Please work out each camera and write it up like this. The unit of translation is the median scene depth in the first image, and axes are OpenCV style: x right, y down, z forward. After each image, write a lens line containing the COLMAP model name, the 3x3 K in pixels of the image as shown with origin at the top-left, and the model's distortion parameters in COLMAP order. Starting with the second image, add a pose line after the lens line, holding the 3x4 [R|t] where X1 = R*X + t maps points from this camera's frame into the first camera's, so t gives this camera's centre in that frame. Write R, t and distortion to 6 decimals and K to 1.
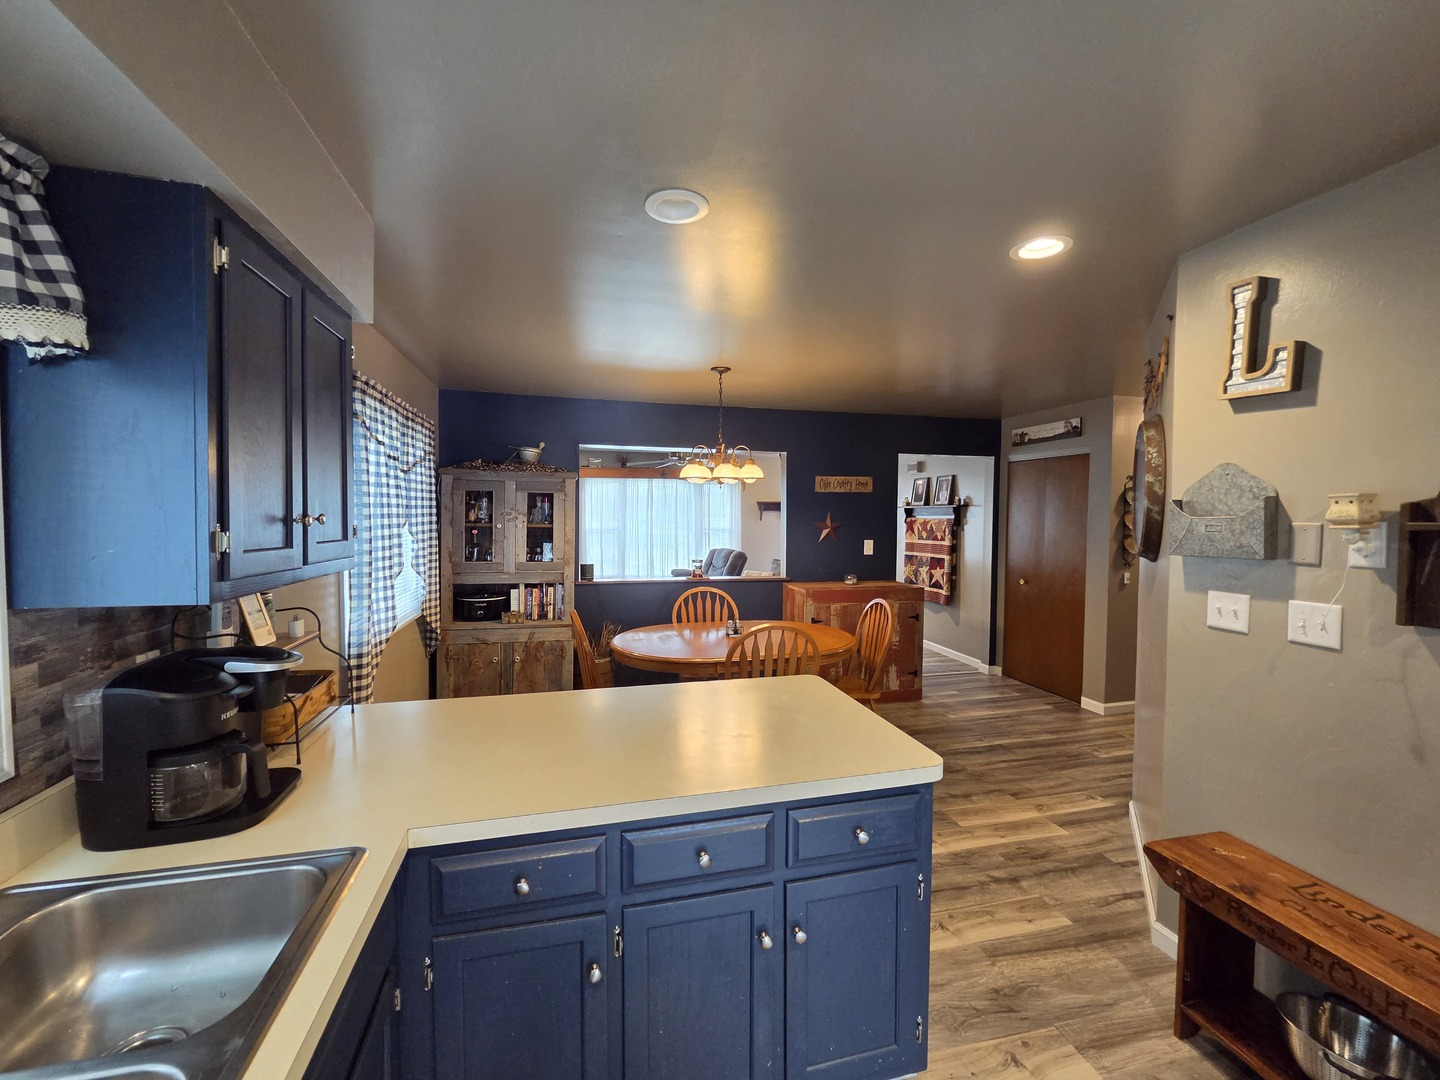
lens RADIAL K [[596.9, 0, 718.3], [0, 596.9, 539.0], [0, 0, 1]] dist [-0.002584, 0.002192]
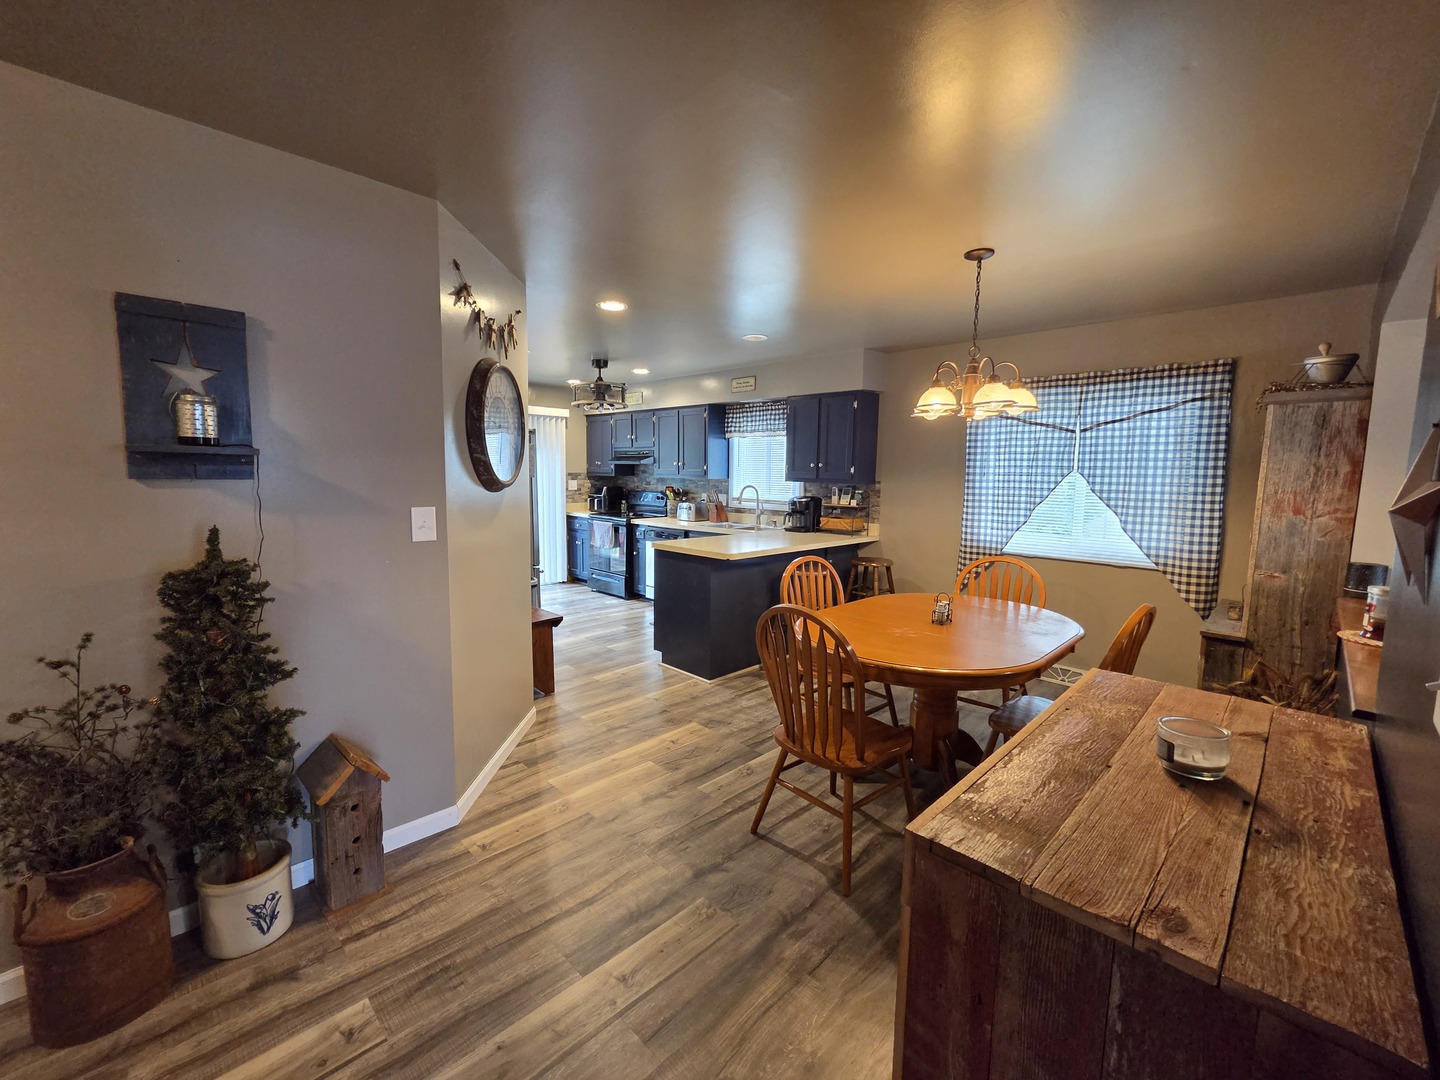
lens RADIAL K [[596.9, 0, 727.0], [0, 596.9, 537.7], [0, 0, 1]] dist [-0.002584, 0.002192]
pose [[-0.849124, 0.050608, -0.525764, 0.839158], [-0.027355, 0.989850, 0.139457, -0.035582], [0.527485, 0.132798, -0.839121, 1.931230]]
